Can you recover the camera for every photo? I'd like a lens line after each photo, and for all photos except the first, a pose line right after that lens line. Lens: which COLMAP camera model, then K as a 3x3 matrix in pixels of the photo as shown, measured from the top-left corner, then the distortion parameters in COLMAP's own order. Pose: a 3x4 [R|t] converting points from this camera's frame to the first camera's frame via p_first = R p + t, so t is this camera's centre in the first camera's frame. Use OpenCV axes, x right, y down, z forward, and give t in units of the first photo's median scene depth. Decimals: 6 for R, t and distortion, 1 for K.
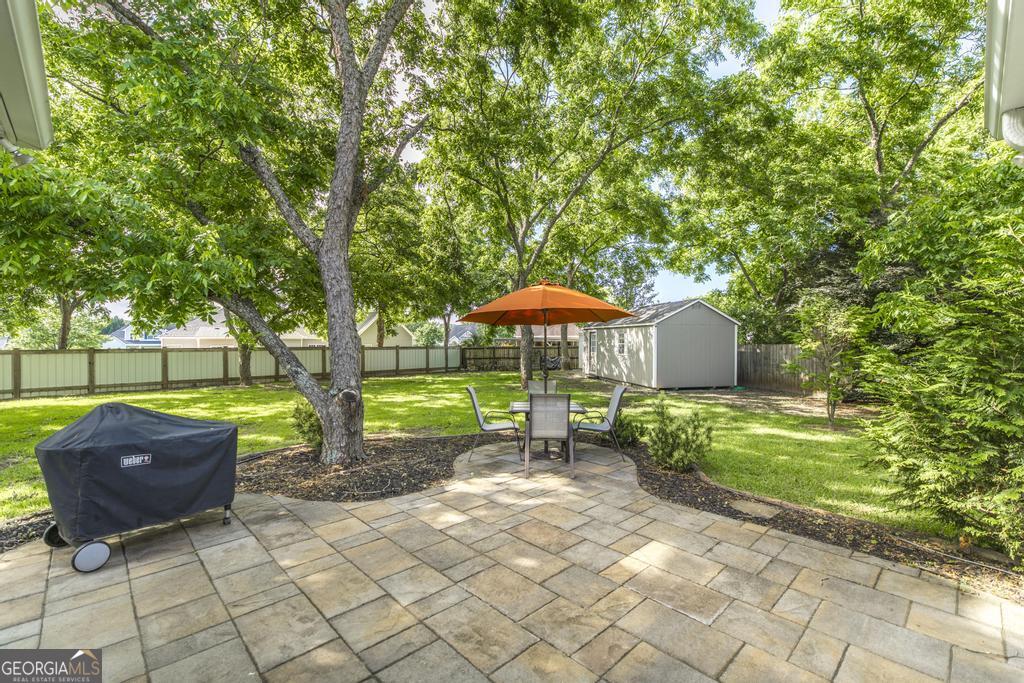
lens RADIAL K [[446.0, 0, 507.3], [0, 446.0, 342.9], [0, 0, 1]] dist [0.003530, 0.000492]
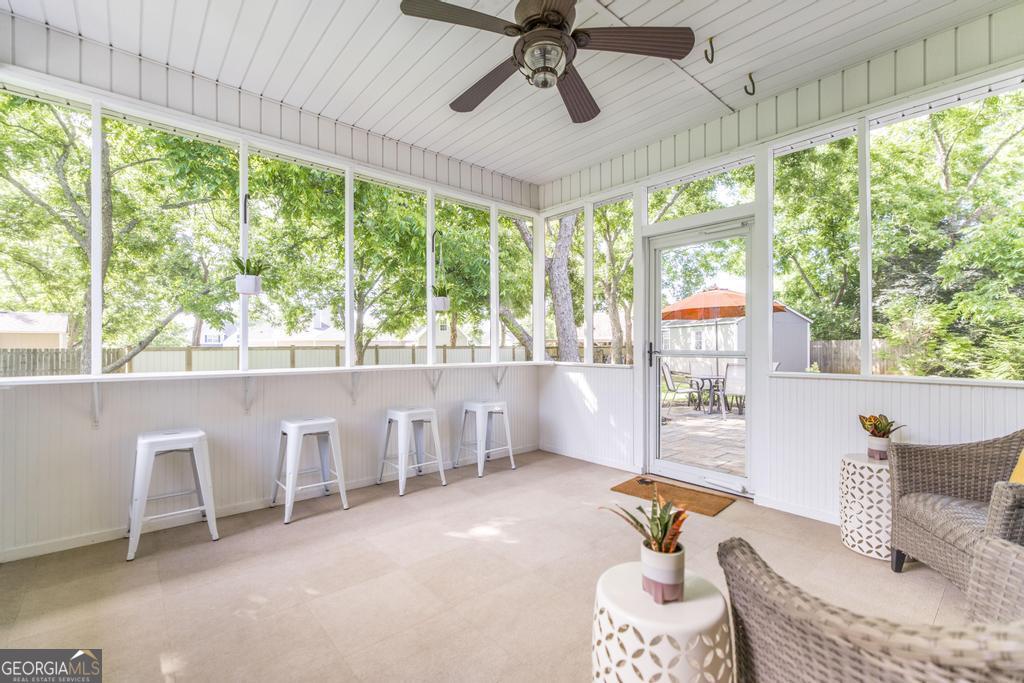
lens RADIAL K [[446.0, 0, 516.6], [0, 446.0, 343.3], [0, 0, 1]] dist [0.003530, 0.000492]
pose [[0.998974, -0.002666, -0.045216, -0.202444], [0.002432, 0.999983, -0.005219, 0.018328], [0.045229, 0.005103, 0.998964, -0.176699]]
